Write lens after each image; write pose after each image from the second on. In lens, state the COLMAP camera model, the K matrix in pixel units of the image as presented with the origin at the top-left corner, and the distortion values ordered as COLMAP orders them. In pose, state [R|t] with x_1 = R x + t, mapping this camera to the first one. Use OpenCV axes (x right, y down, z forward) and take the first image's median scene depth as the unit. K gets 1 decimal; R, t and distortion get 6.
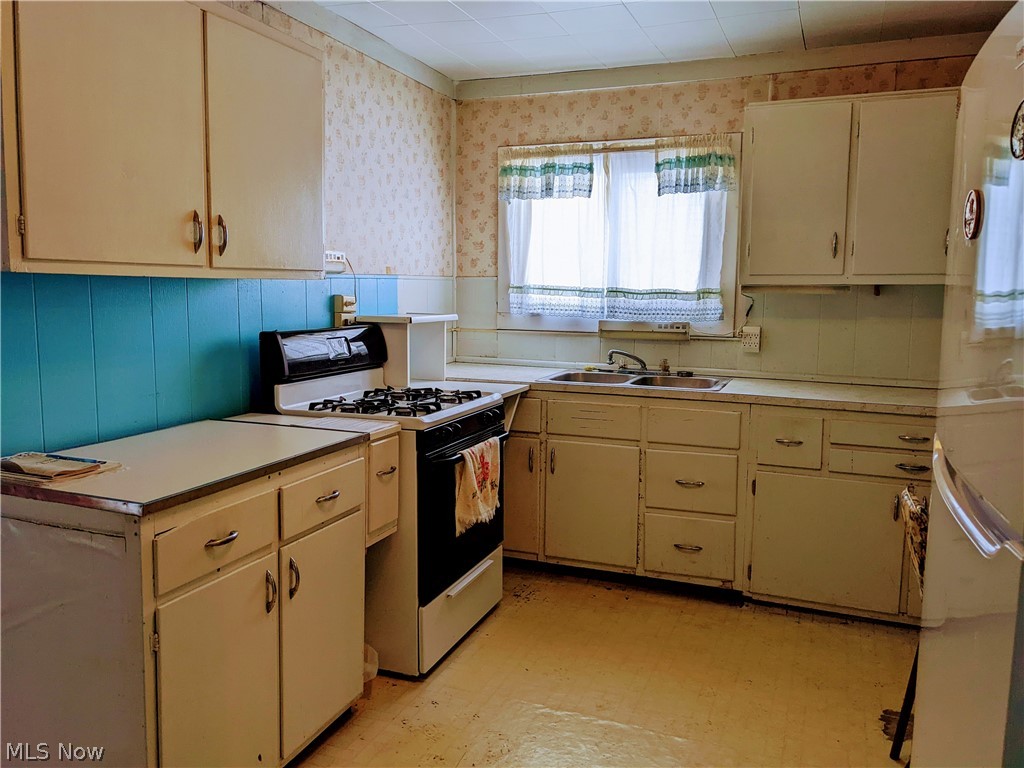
lens RADIAL K [[821.5, 0, 512.0], [0, 821.5, 384.0], [0, 0, 1]] dist [0.048715, -0.101735]
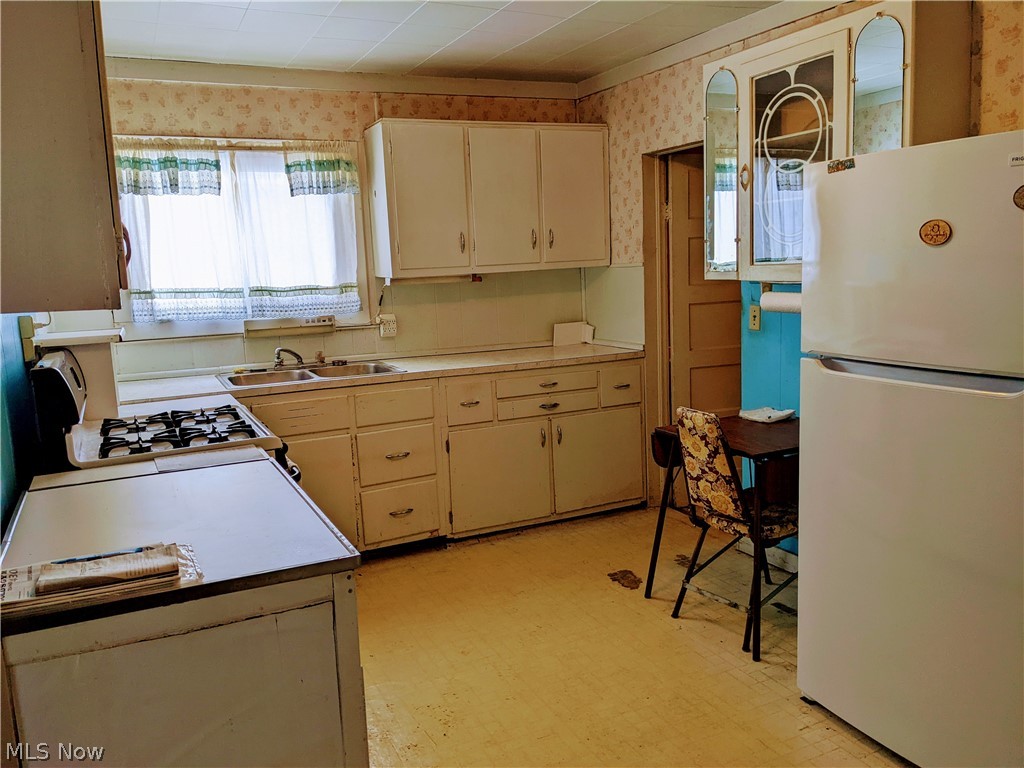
lens RADIAL K [[797.5, 0, 512.0], [0, 797.5, 384.0], [0, 0, 1]] dist [0.057209, -0.135820]
pose [[0.666873, -0.146811, 0.730566, -0.407443], [0.133296, 0.988089, 0.076886, -0.034880], [-0.733152, 0.046109, 0.678499, 0.121264]]
